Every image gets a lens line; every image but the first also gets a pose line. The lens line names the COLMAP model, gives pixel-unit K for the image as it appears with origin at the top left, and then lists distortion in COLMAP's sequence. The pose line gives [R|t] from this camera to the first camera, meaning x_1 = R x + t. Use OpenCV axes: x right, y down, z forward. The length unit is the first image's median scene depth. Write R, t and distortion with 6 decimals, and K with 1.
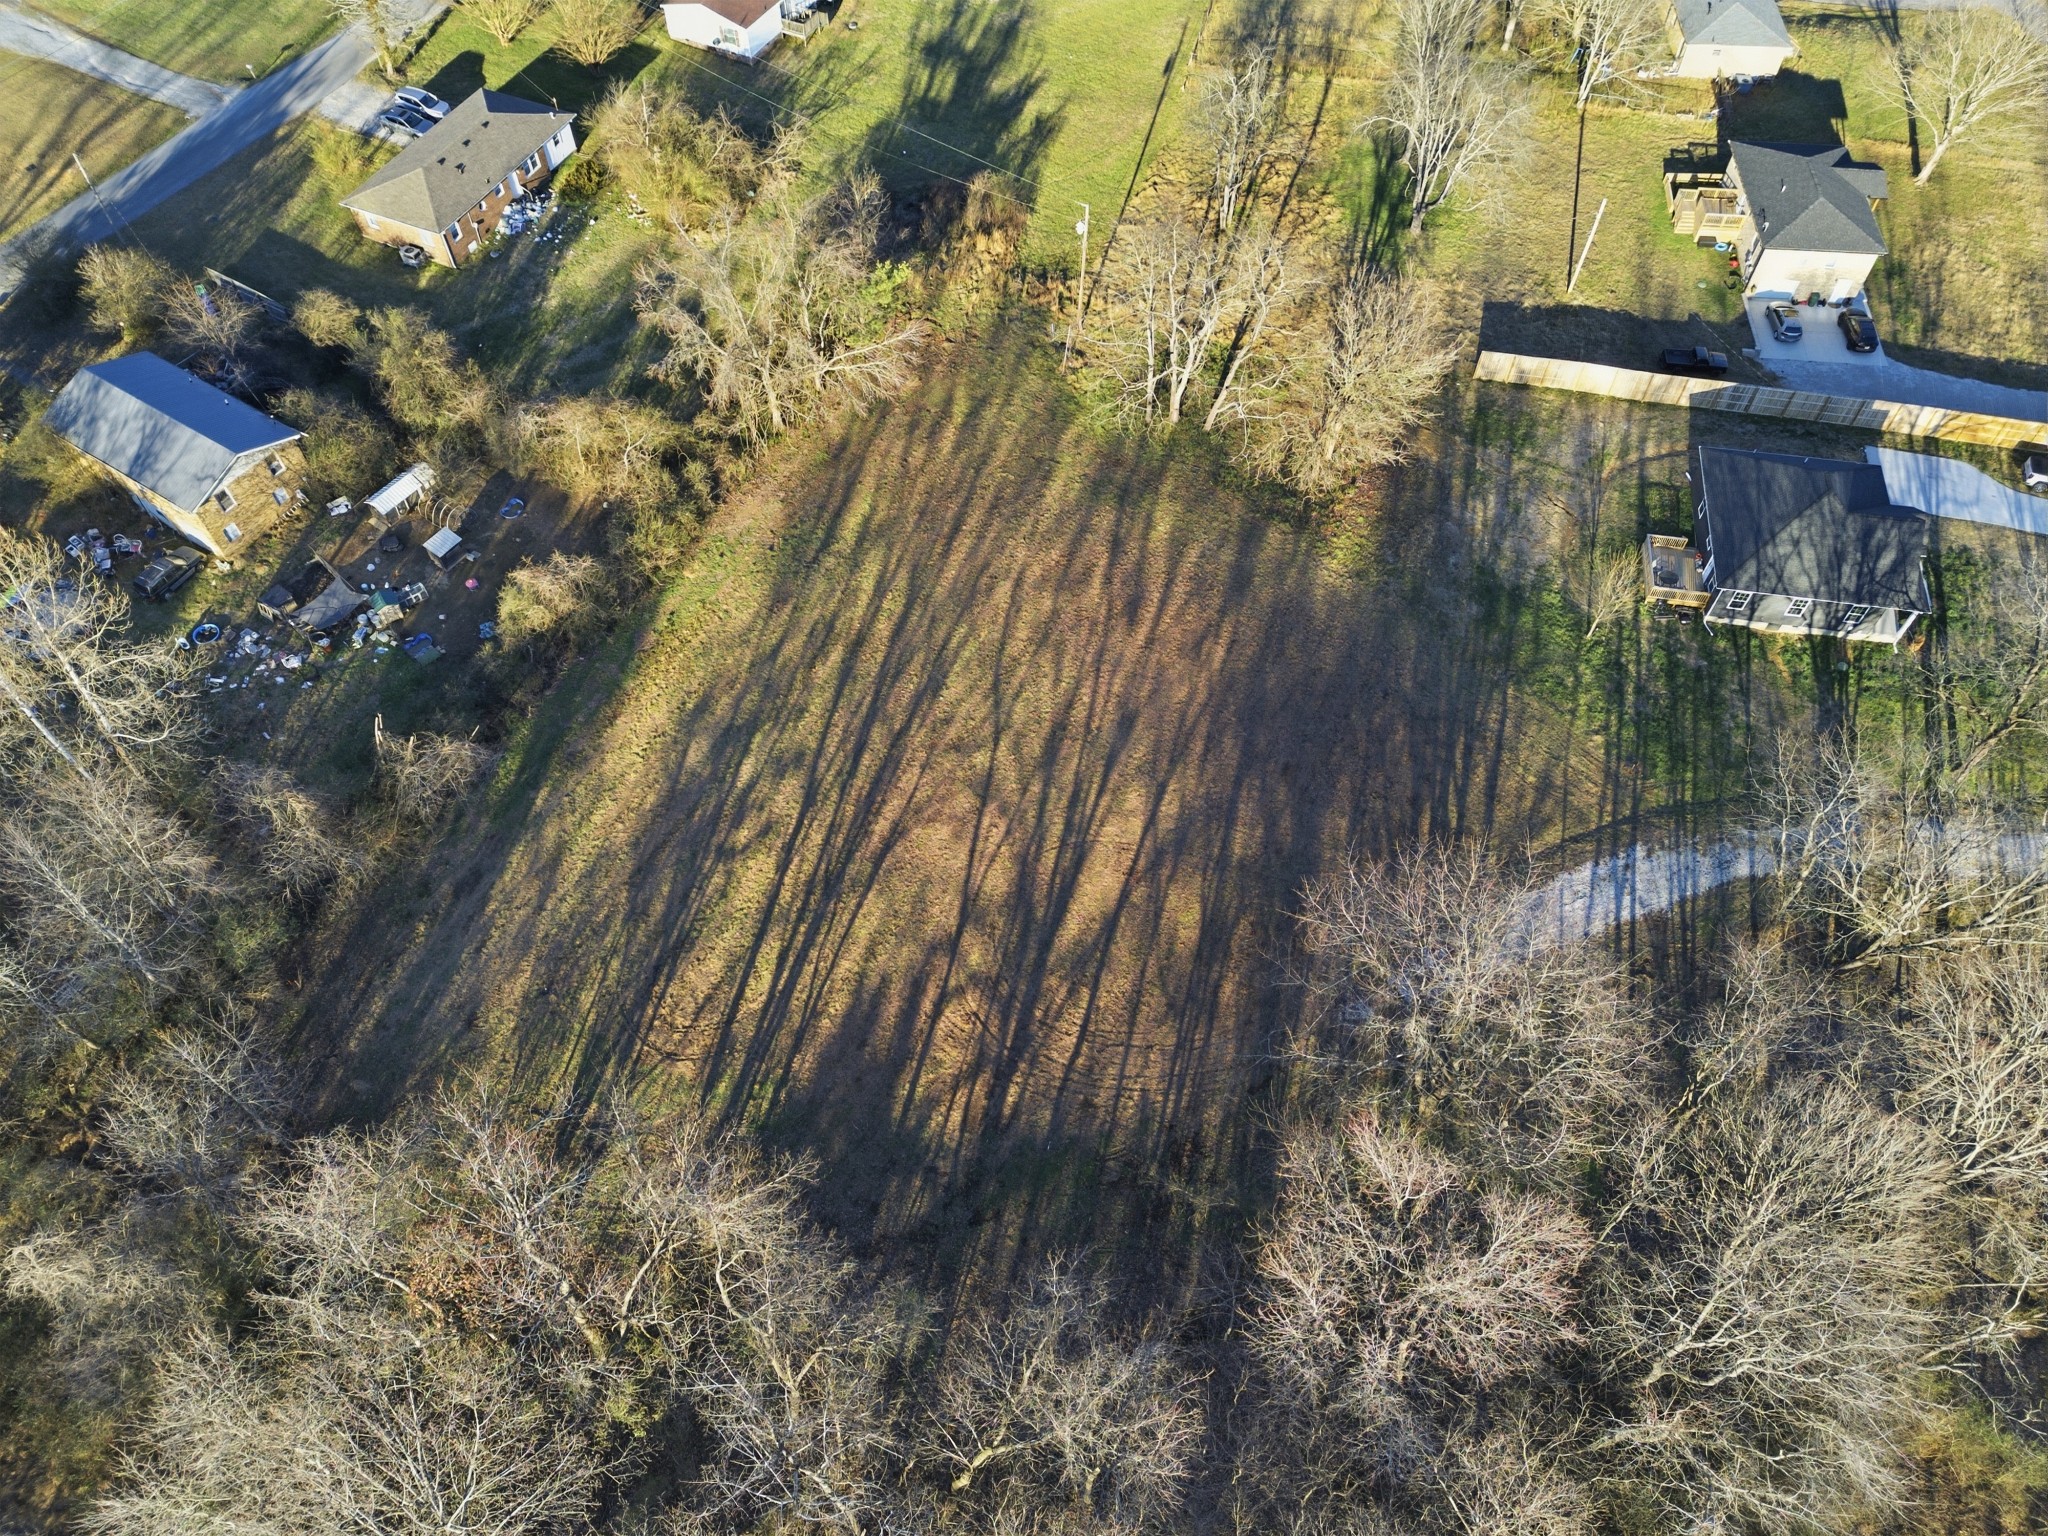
lens RADIAL K [[1447.3, 0, 1028.4], [0, 1447.3, 760.0], [0, 0, 1]] dist [0.058283, -0.044890]
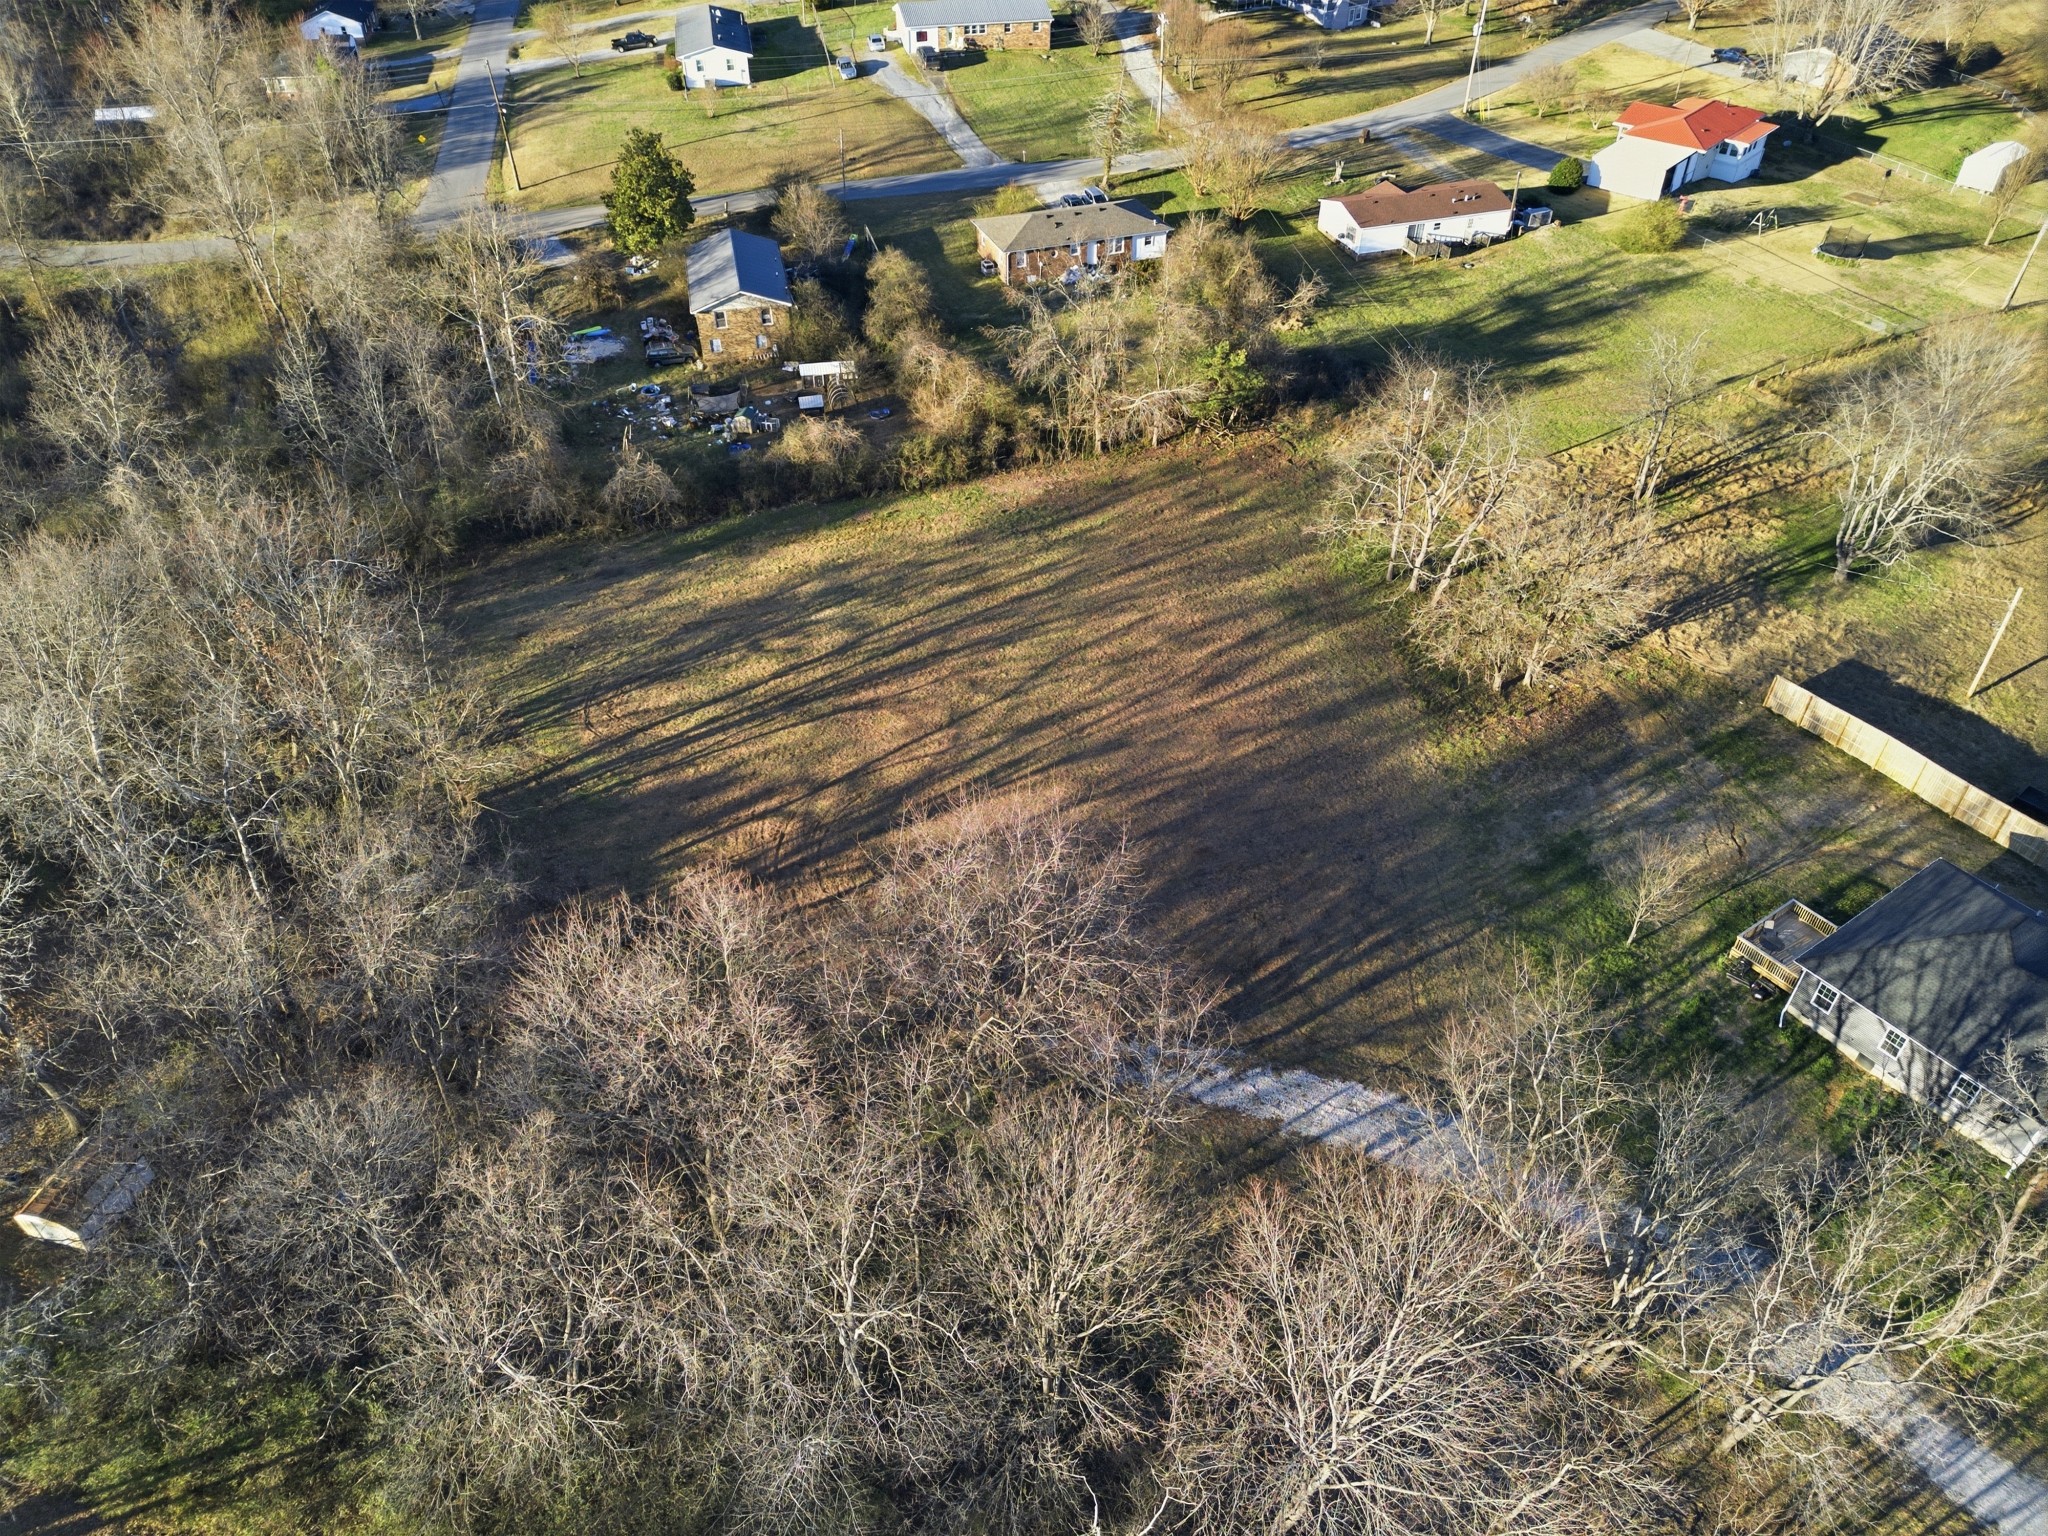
lens RADIAL K [[1447.3, 0, 1029.8], [0, 1447.3, 772.2], [0, 0, 1]] dist [0.058283, -0.044890]
pose [[0.709783, 0.454194, -0.538439, 0.554825], [-0.574172, 0.815848, -0.068688, 0.089779], [0.408087, 0.357910, 0.839860, 0.130216]]
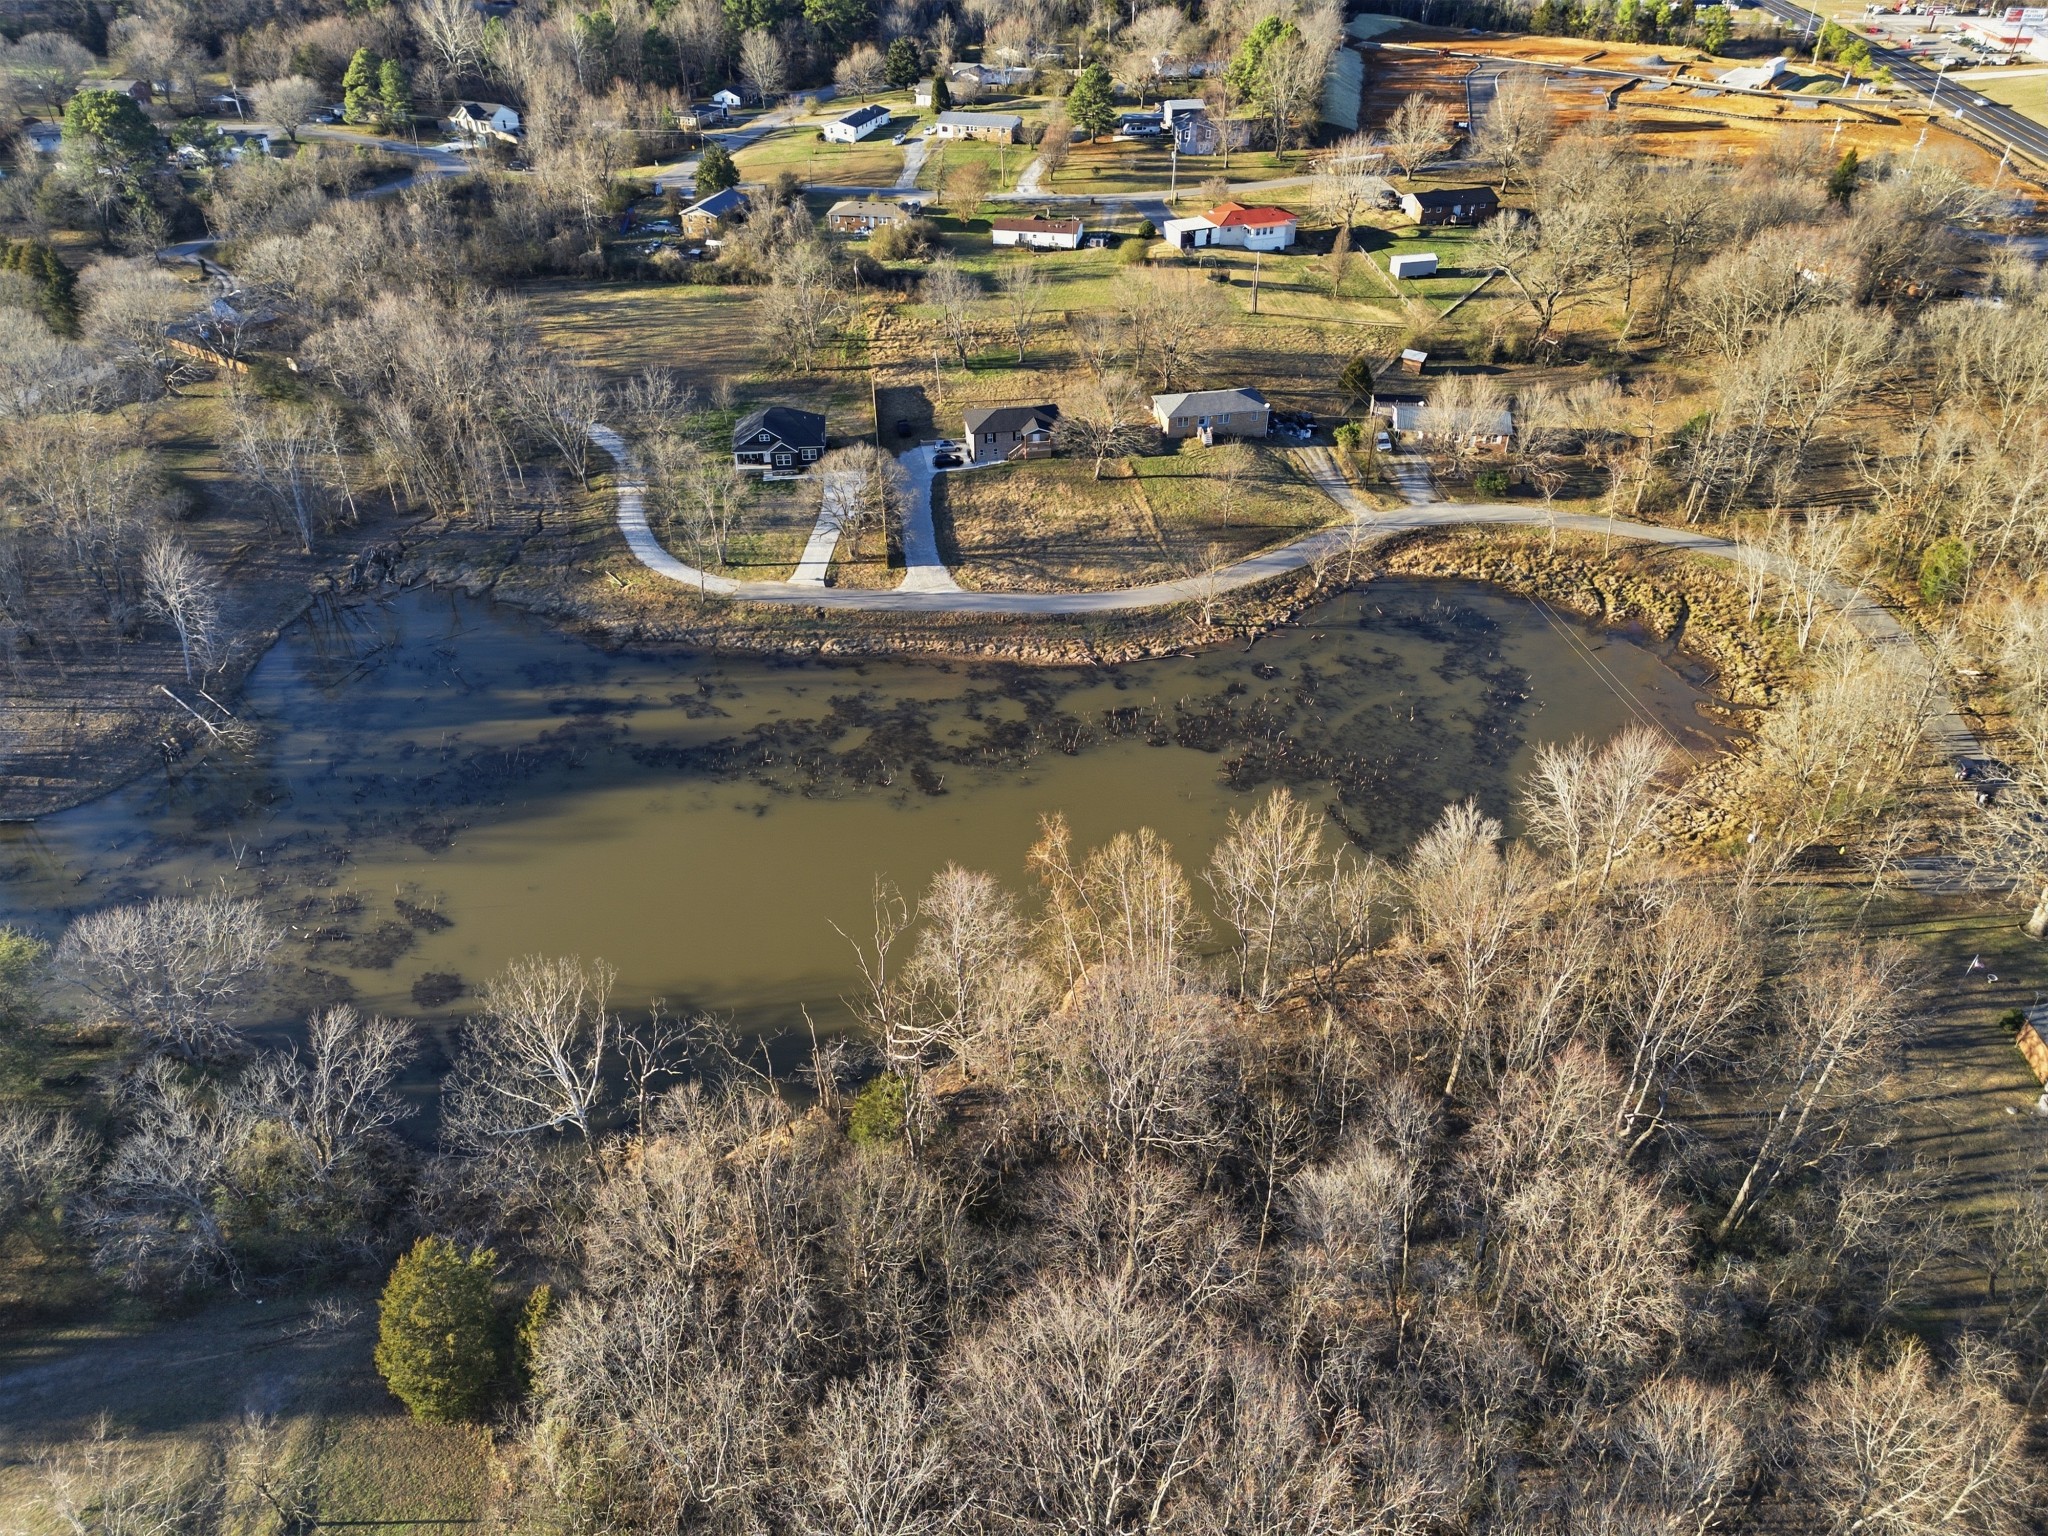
lens RADIAL K [[1447.3, 0, 1022.8], [0, 1447.3, 765.9], [0, 0, 1]] dist [0.058283, -0.044890]
pose [[0.272810, 0.557078, -0.784371, 2.743287], [-0.777655, 0.607693, 0.161123, -0.514582], [0.566415, 0.566015, 0.599000, 0.168467]]
